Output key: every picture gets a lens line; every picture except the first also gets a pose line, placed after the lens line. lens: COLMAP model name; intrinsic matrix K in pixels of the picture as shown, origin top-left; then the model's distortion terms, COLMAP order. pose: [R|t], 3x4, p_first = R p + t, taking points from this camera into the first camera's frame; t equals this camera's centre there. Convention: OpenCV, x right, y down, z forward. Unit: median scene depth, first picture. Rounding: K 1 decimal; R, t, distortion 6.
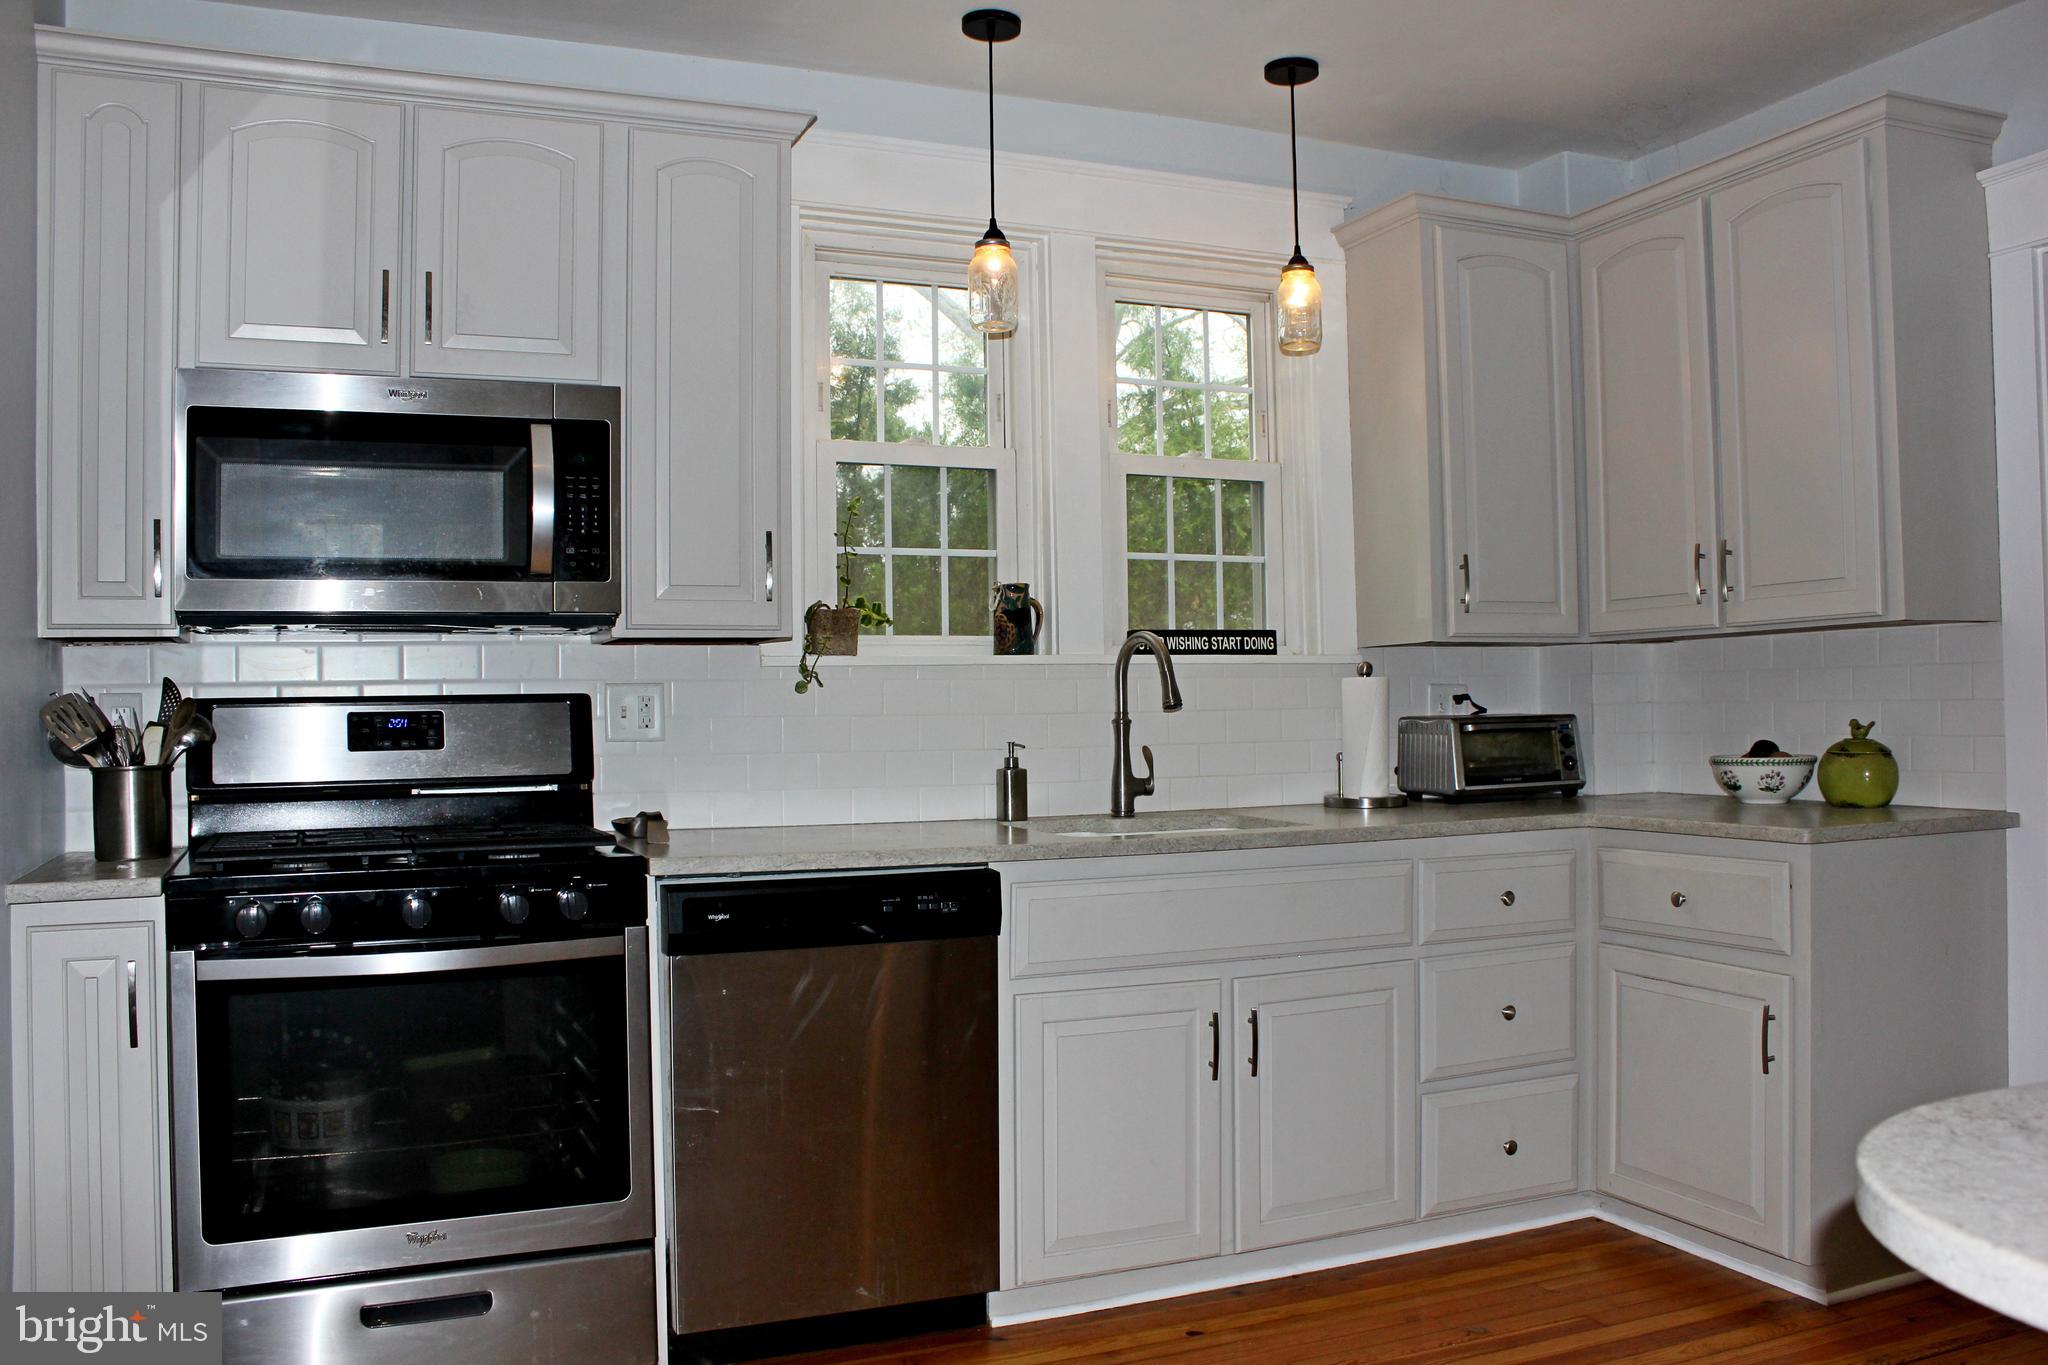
lens RADIAL K [[1718.8, 0, 1036.4], [0, 1718.8, 684.9], [0, 0, 1]] dist [-0.179310, 0.179000]
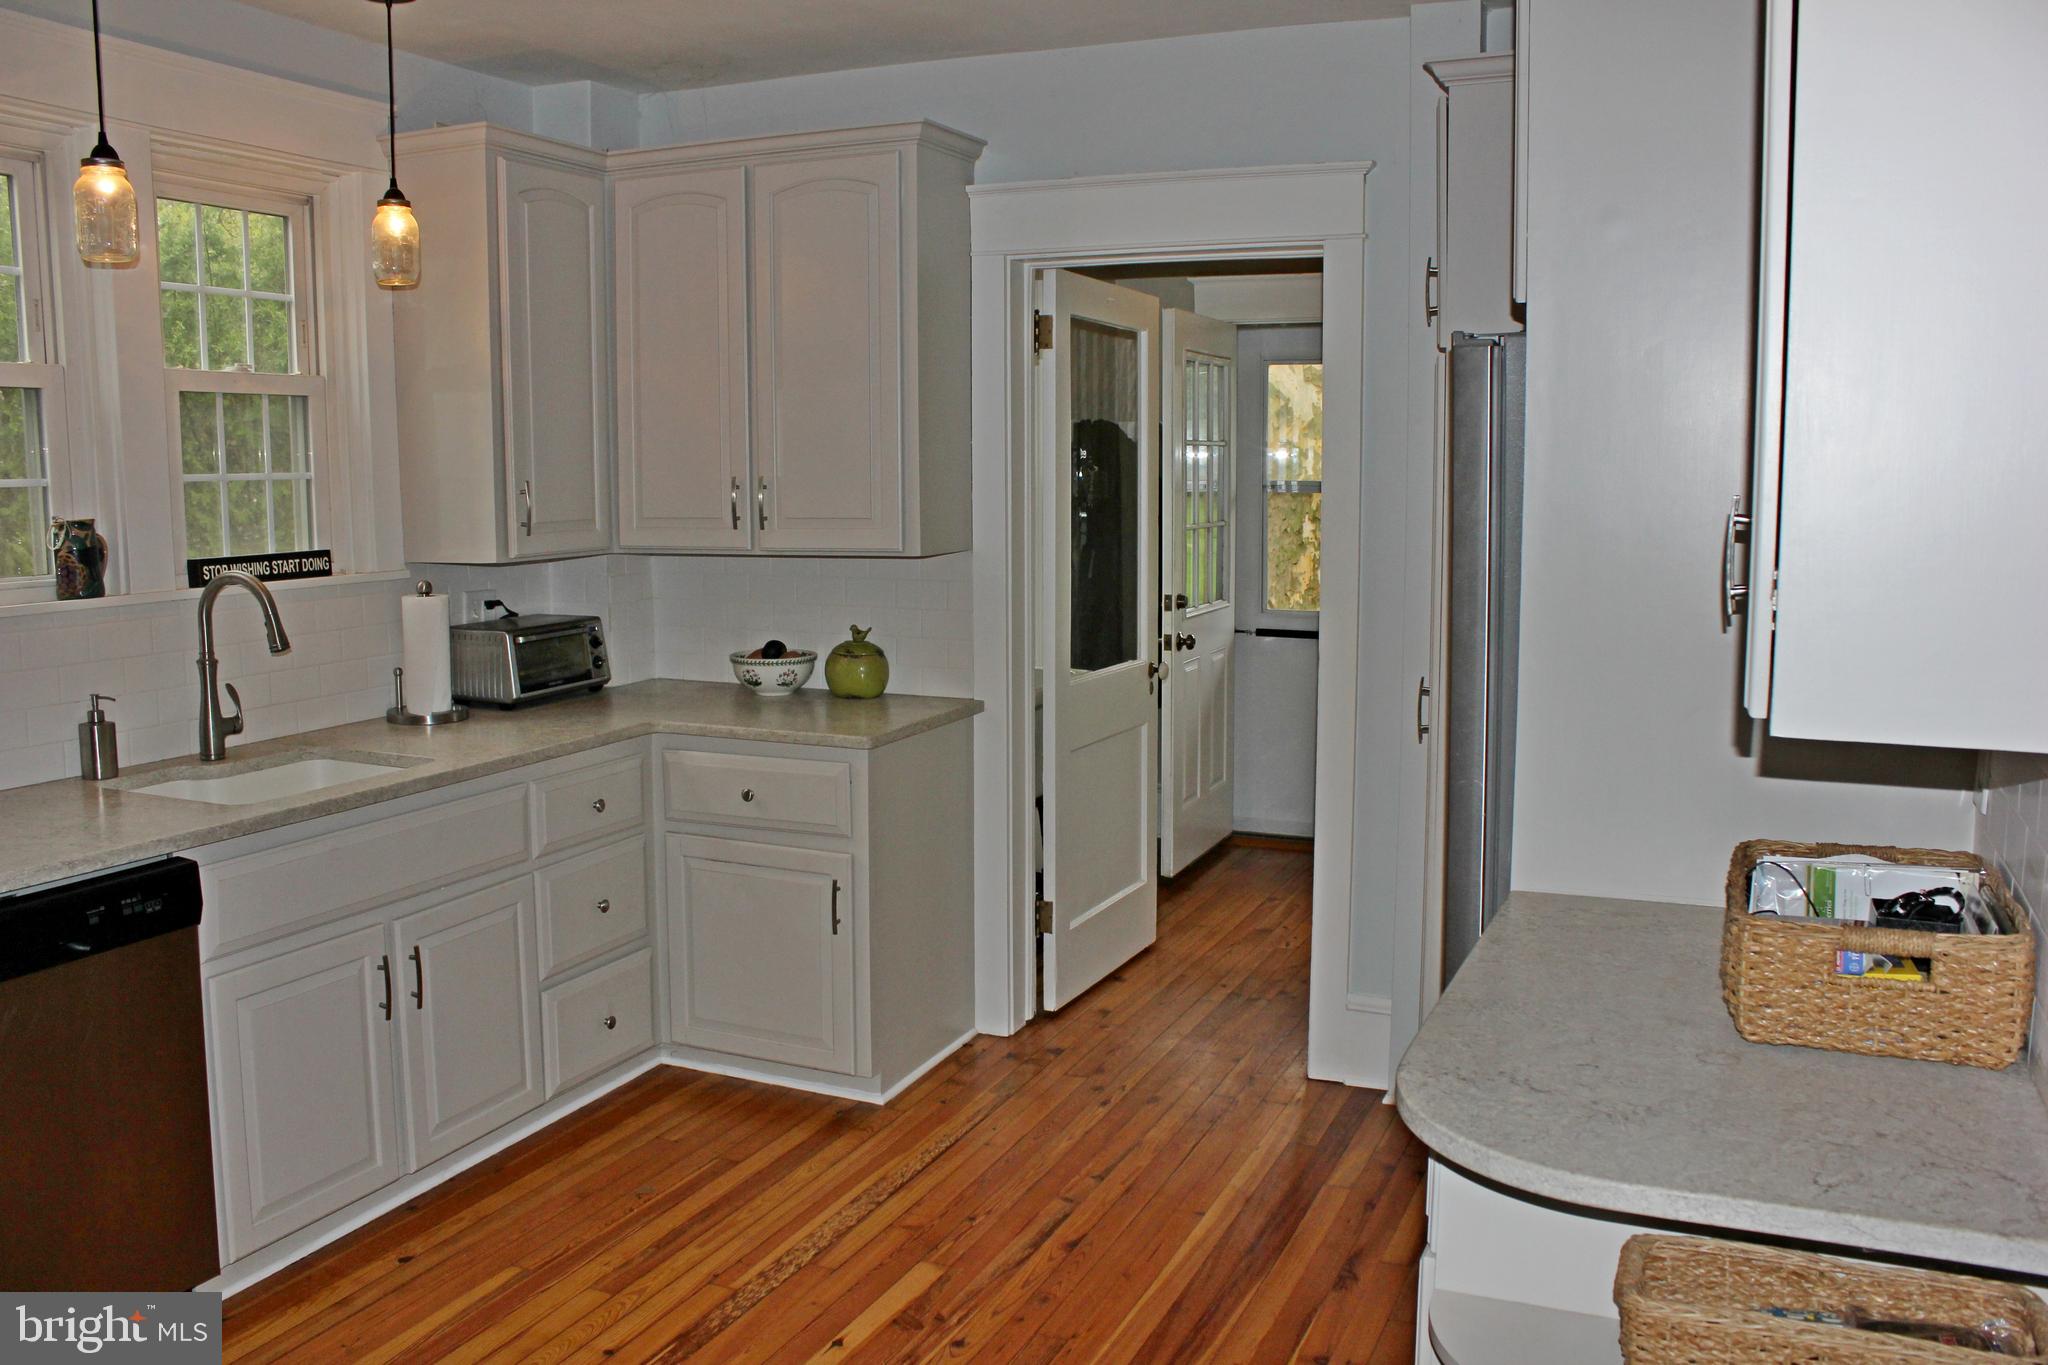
lens RADIAL K [[1718.8, 0, 1036.4], [0, 1718.8, 684.9], [0, 0, 1]] dist [-0.179310, 0.179000]
pose [[0.729361, -0.077717, 0.679700, -0.255121], [-0.021018, 0.990512, 0.135809, -0.106092], [-0.683806, -0.113340, 0.720808, 0.009485]]
